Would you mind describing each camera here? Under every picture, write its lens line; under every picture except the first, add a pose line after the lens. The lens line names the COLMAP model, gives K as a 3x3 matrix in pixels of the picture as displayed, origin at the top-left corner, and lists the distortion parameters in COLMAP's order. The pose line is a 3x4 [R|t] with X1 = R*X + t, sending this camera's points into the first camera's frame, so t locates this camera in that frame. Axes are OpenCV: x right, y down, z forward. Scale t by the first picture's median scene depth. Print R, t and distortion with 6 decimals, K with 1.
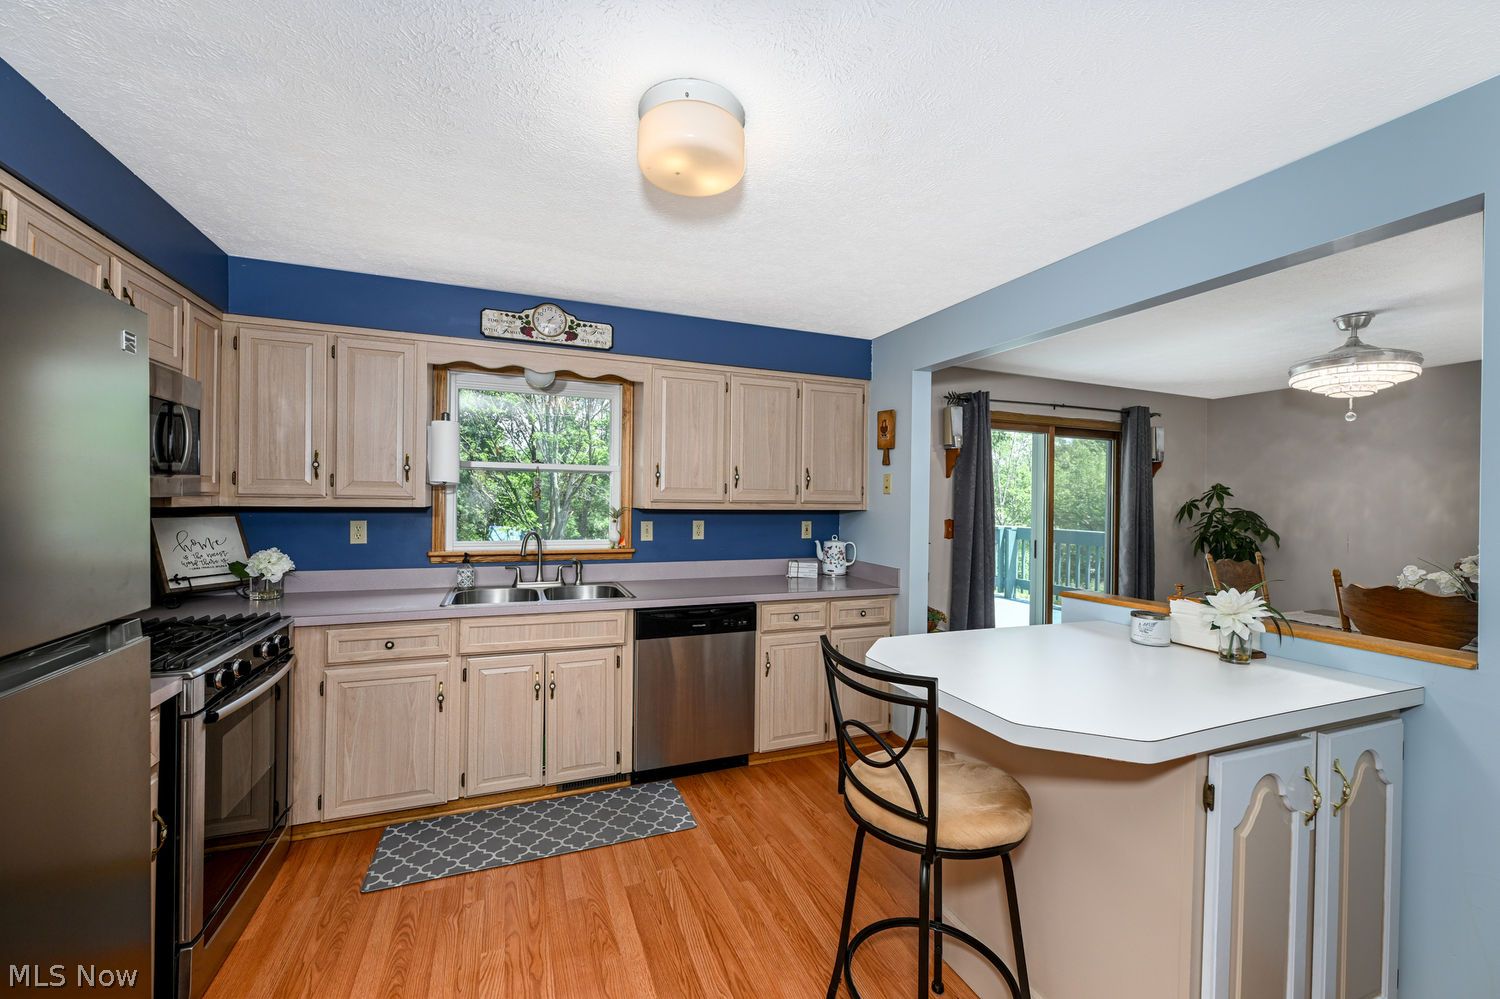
lens RADIAL K [[600.7, 0, 750.1], [0, 600.7, 503.5], [0, 0, 1]] dist [0.000101, 0.001207]
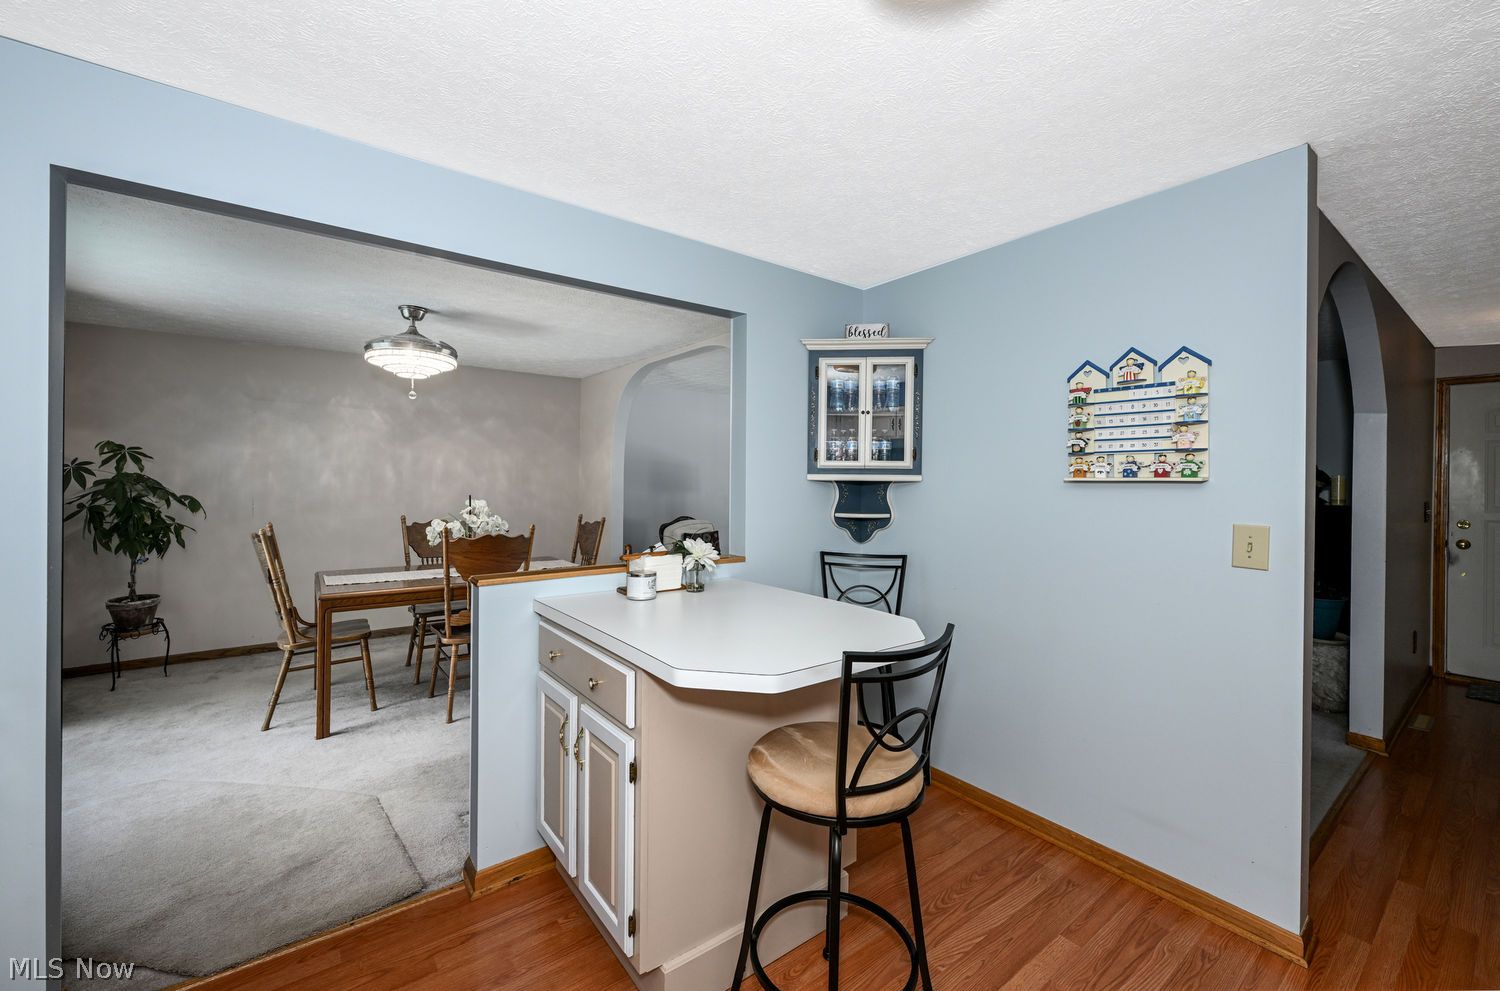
lens RADIAL K [[608.0, 0, 751.9], [0, 608.0, 480.7], [0, 0, 1]] dist [0.000622, -0.000016]
pose [[-0.254153, -0.025298, 0.966833, -0.189532], [-0.010142, 0.999673, 0.023492, -0.009138], [-0.967111, -0.003835, -0.254326, 0.425151]]
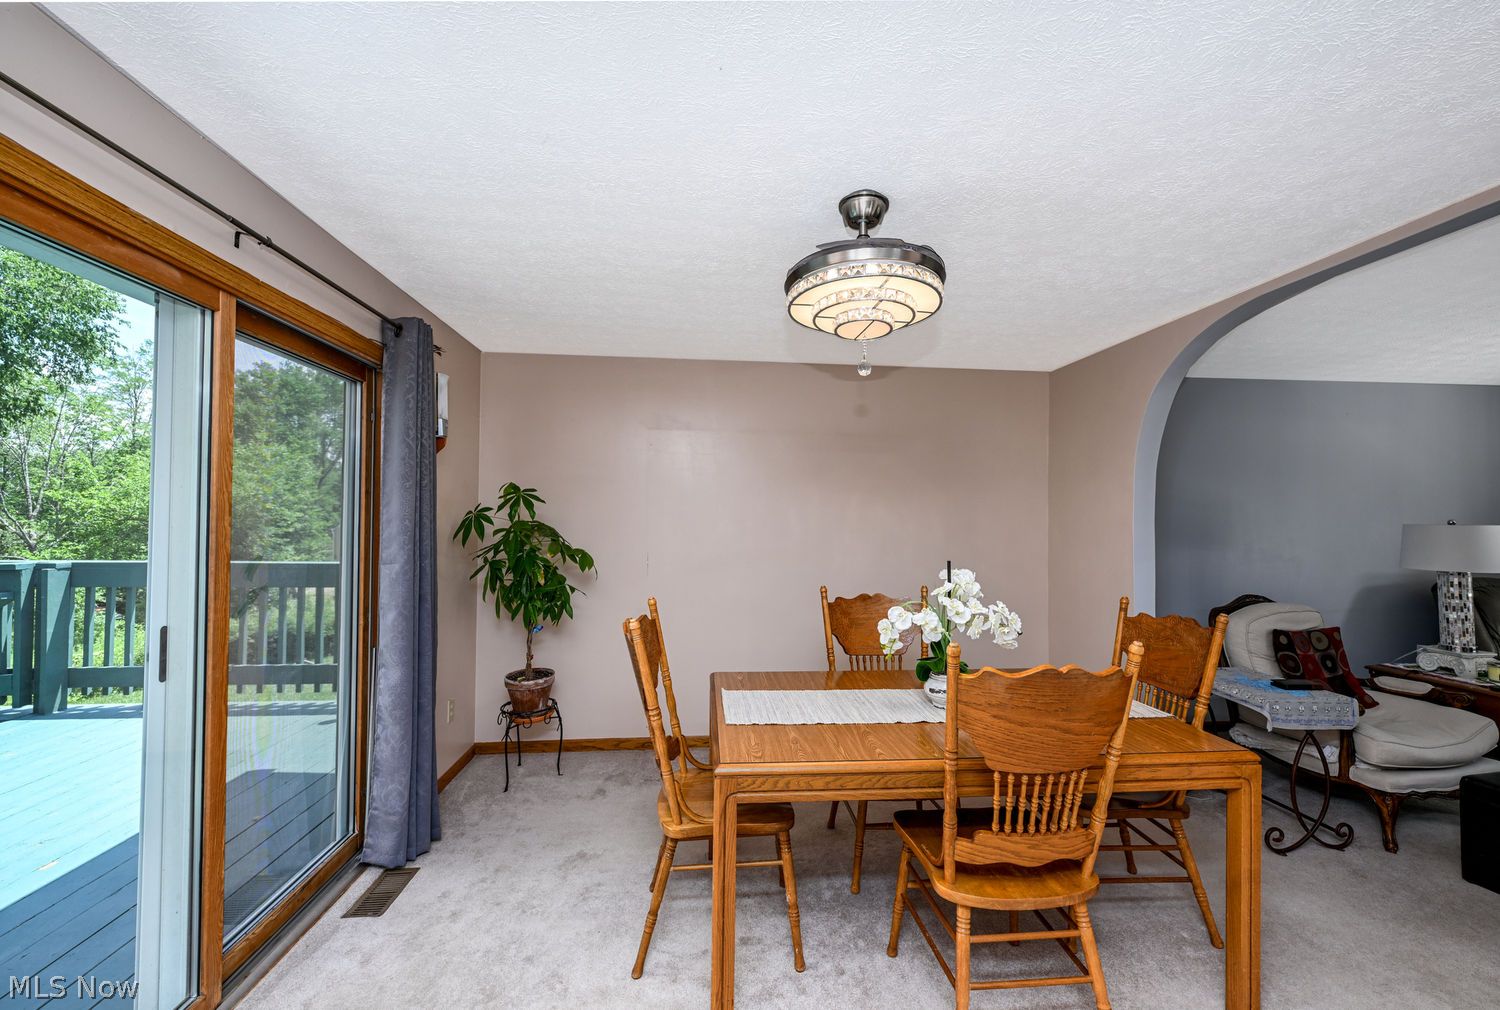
lens RADIAL K [[600.7, 0, 752.1], [0, 600.7, 505.8], [0, 0, 1]] dist [0.000101, 0.001207]
pose [[0.296222, 0.008375, 0.955082, 0.254466], [0.002211, 0.999953, -0.009454, -0.001769], [-0.955116, 0.004912, 0.296190, 0.593083]]
